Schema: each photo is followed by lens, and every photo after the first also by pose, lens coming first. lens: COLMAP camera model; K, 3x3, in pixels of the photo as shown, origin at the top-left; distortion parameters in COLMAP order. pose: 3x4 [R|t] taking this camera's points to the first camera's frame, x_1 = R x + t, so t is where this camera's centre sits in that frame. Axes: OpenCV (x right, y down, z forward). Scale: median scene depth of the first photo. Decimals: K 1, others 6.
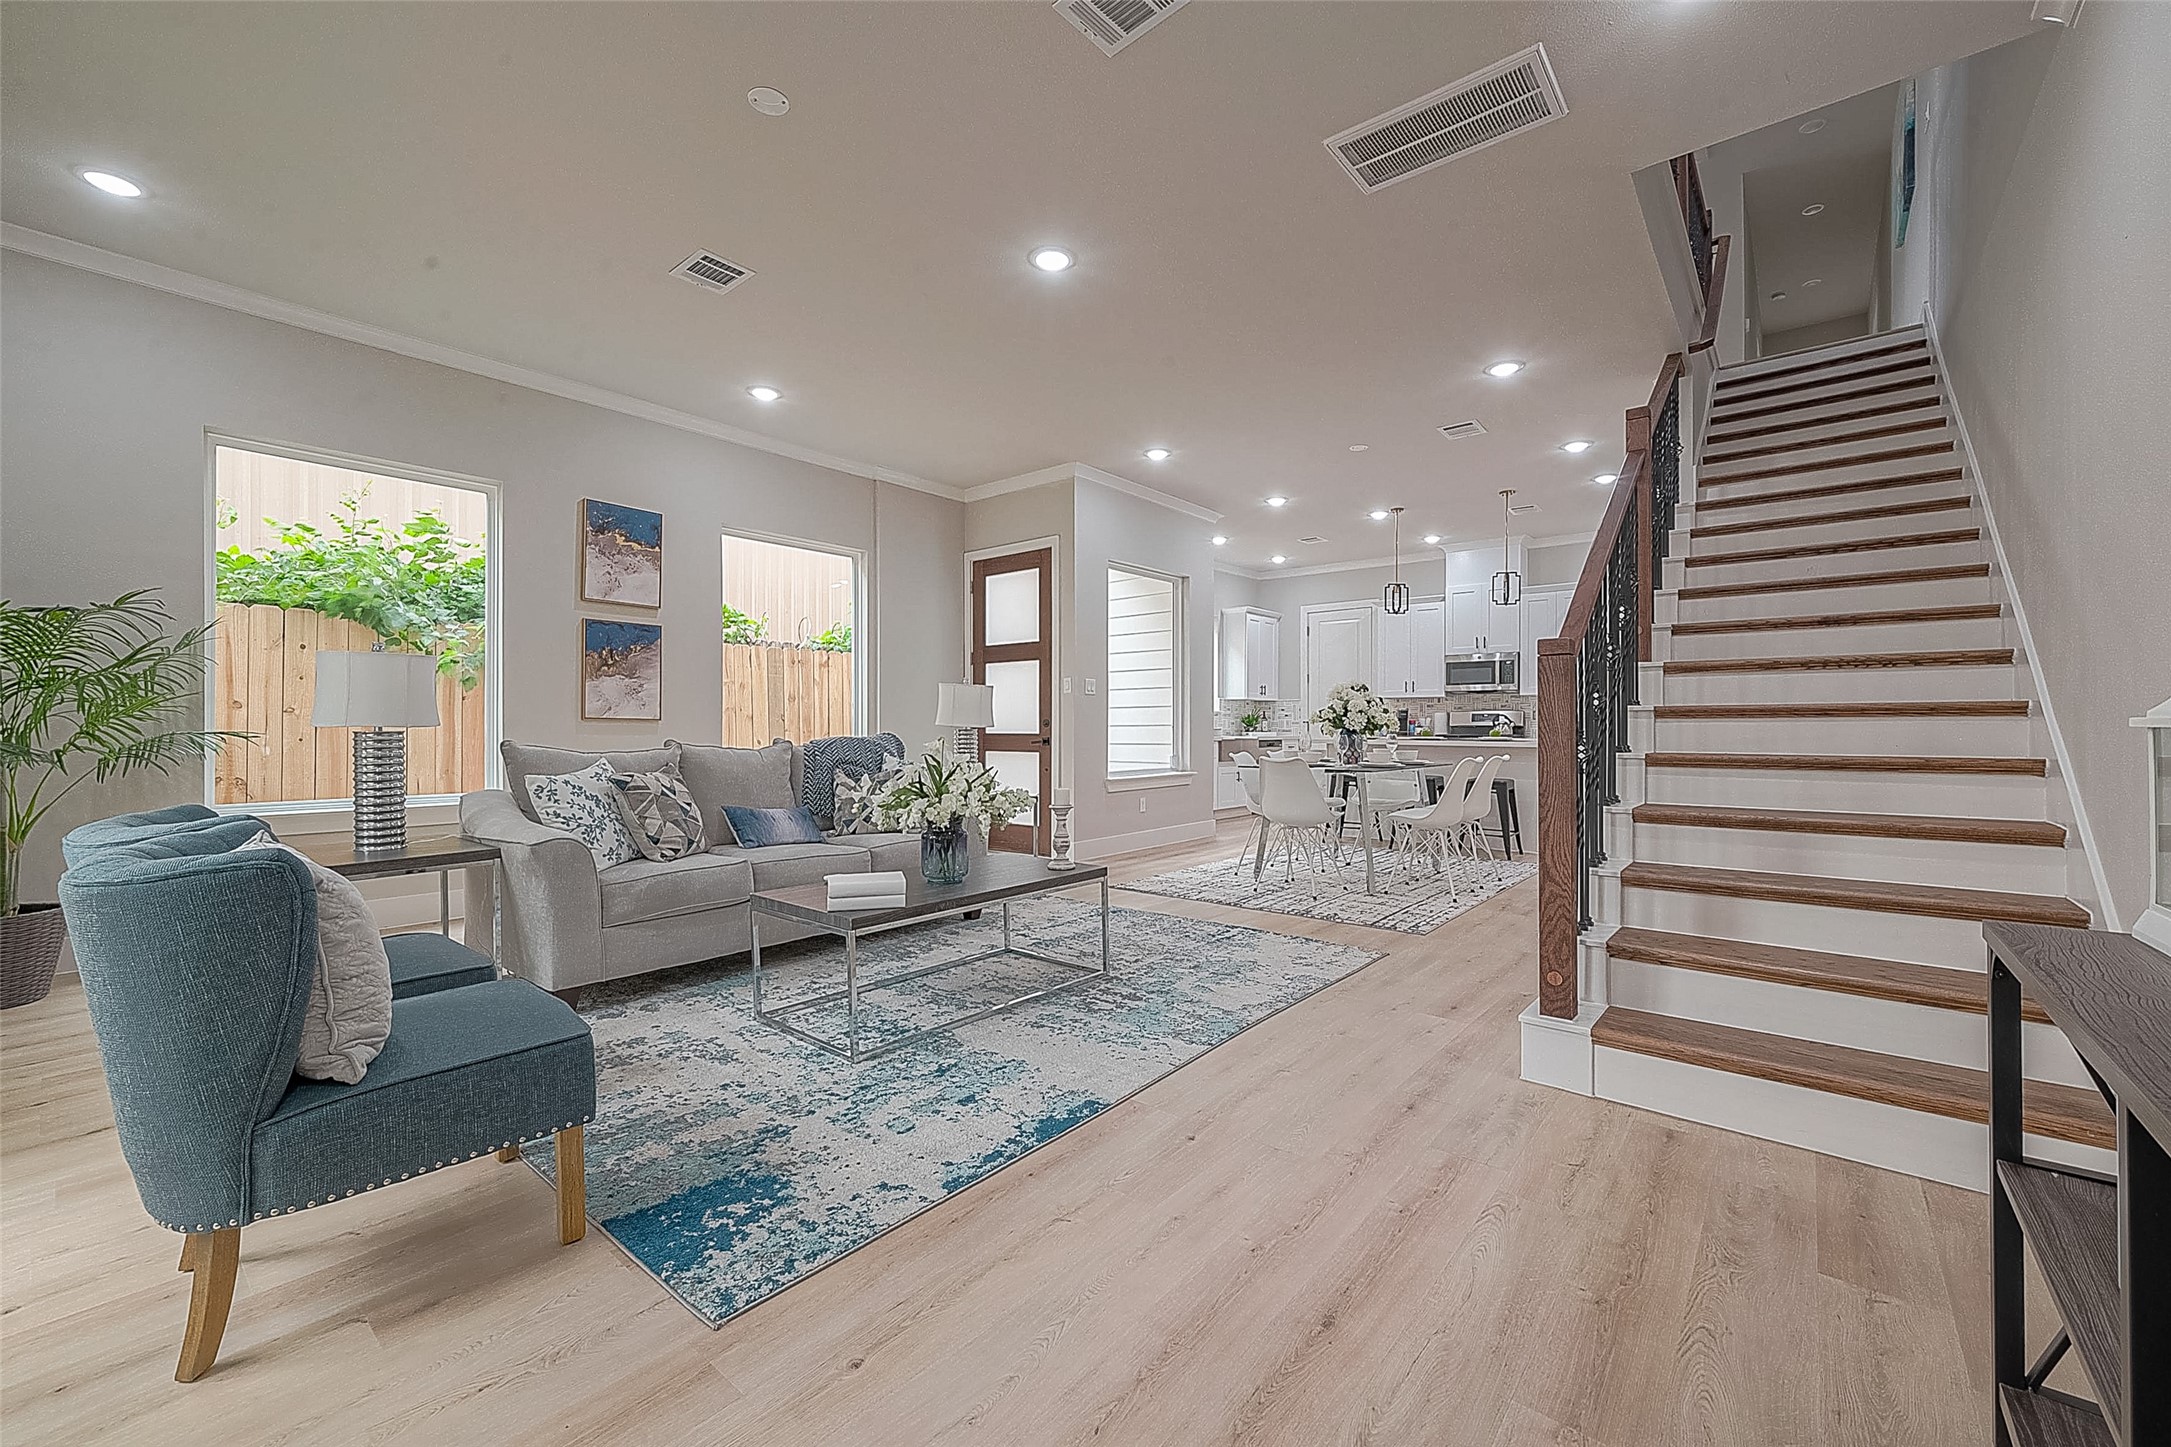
lens RADIAL K [[874.2, 0, 1090.4], [0, 874.2, 741.8], [0, 0, 1]] dist [-0.000418, -0.000035]
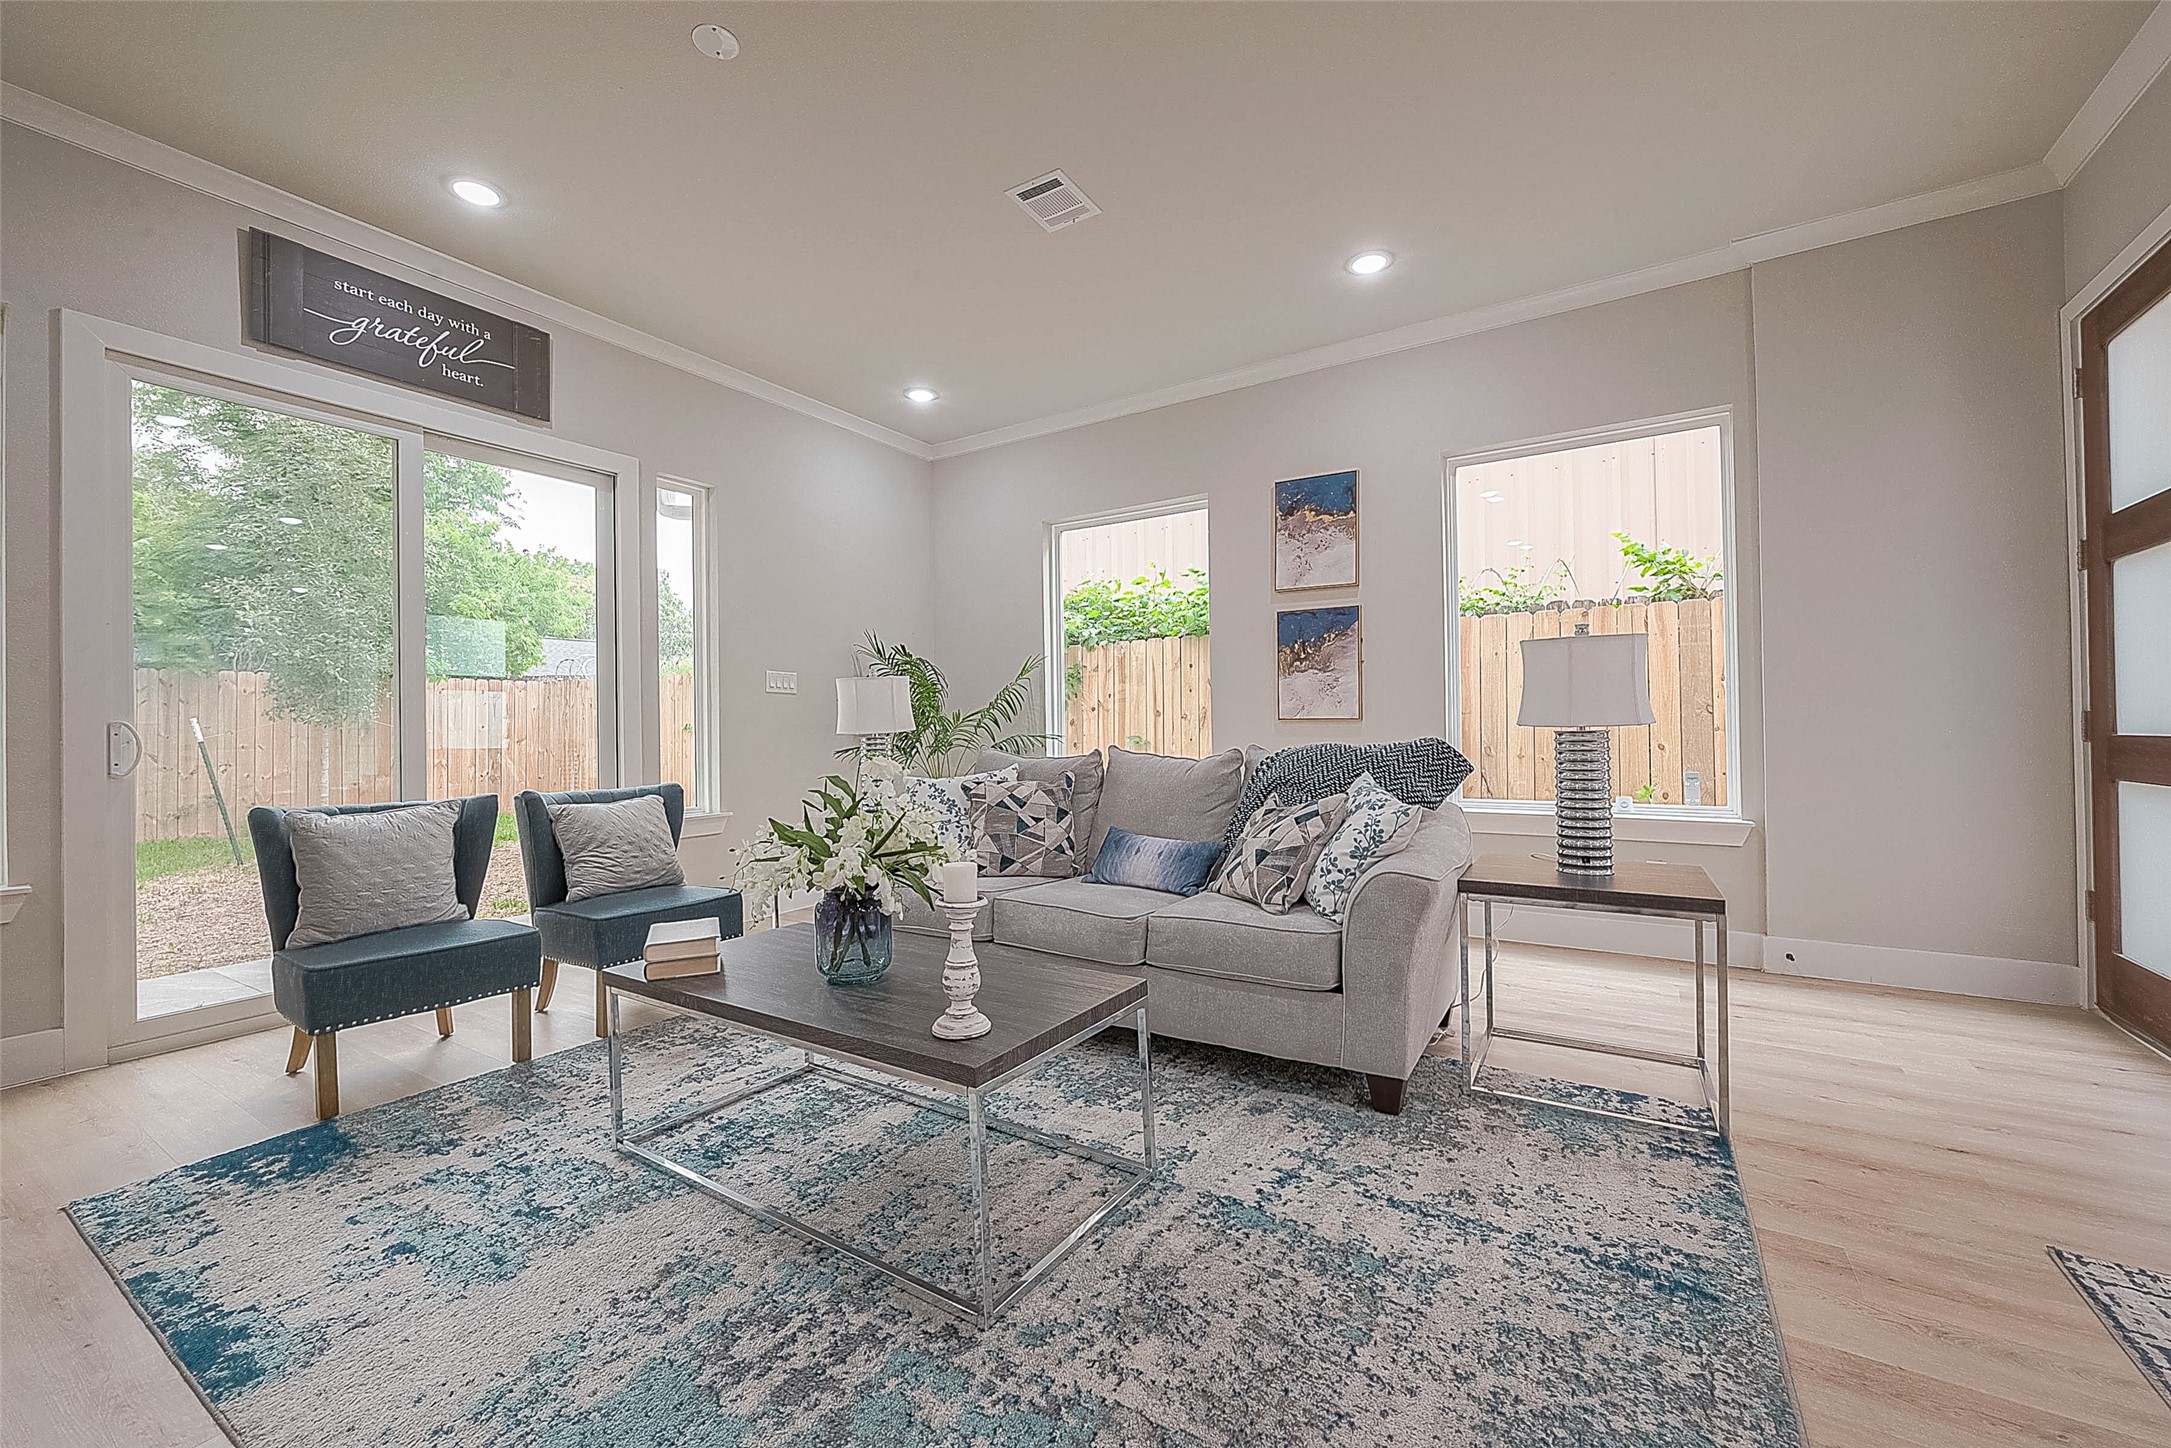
lens RADIAL K [[861.9, 0, 1085.5], [0, 861.9, 724.0], [0, 0, 1]] dist [-0.000119, -0.000128]
pose [[0.118831, -0.011186, -0.992852, 0.294854], [-0.006337, 0.999908, -0.012024, -0.010031], [0.992894, 0.007720, 0.118749, 0.677445]]
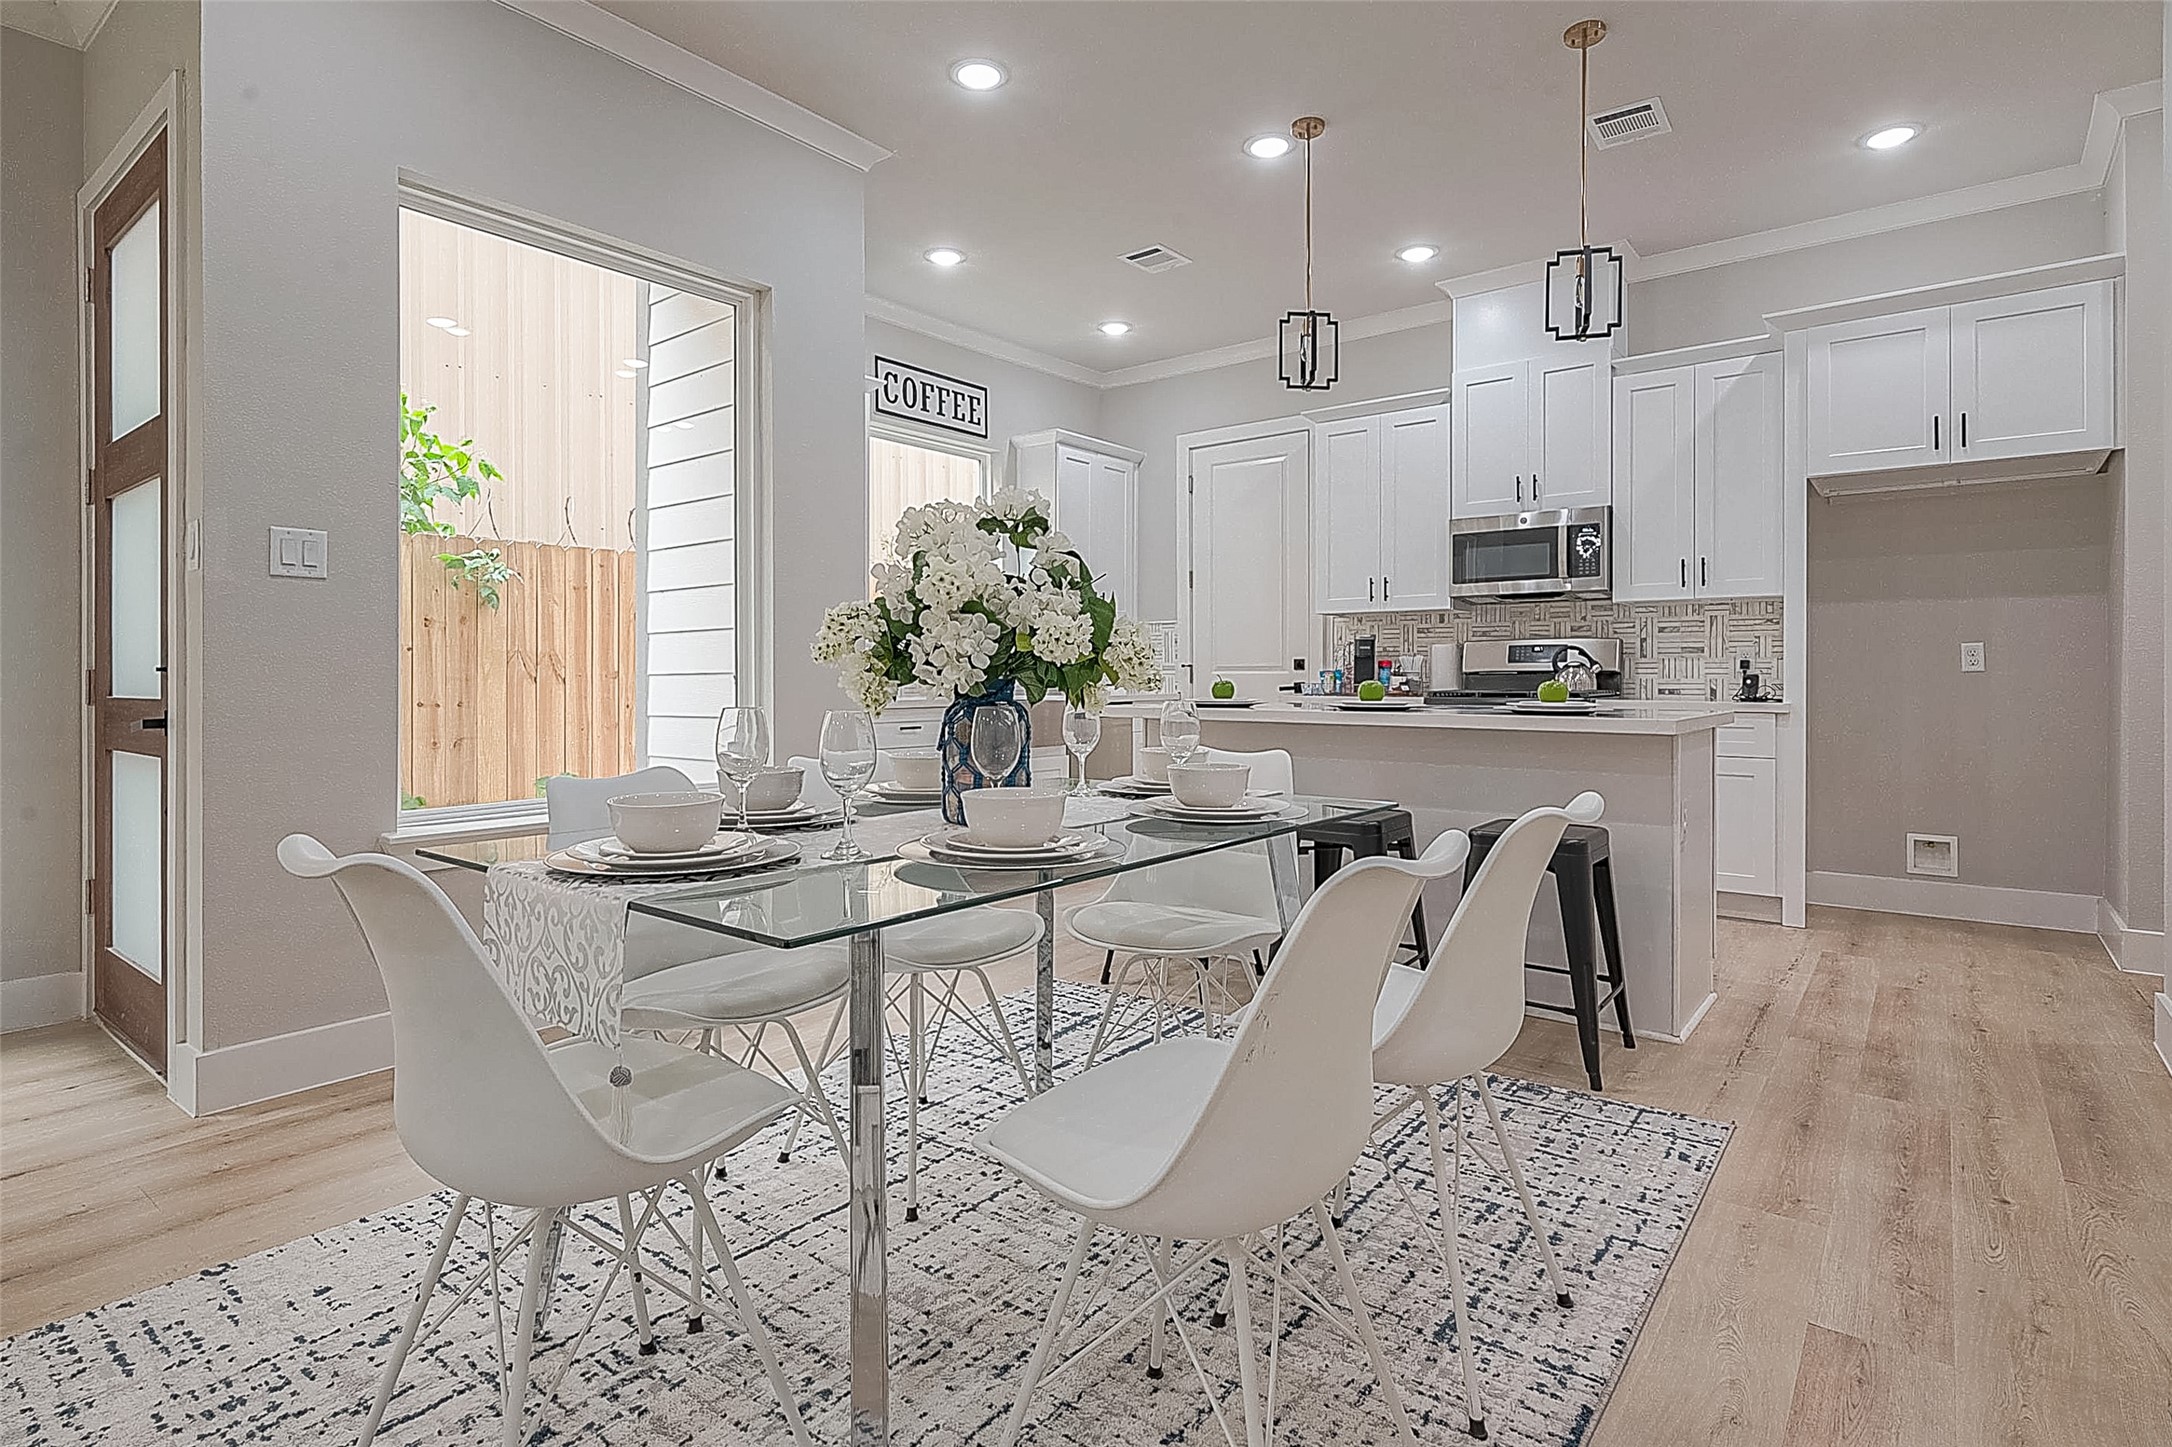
lens RADIAL K [[1011.9, 0, 1083.8], [0, 1011.9, 714.8], [0, 0, 1]] dist [0.000025, 0.000089]
pose [[0.999896, -0.001127, -0.014398, 0.771668], [0.001148, 0.999998, 0.001491, 0.015412], [0.014397, -0.001507, 0.999895, 1.621089]]
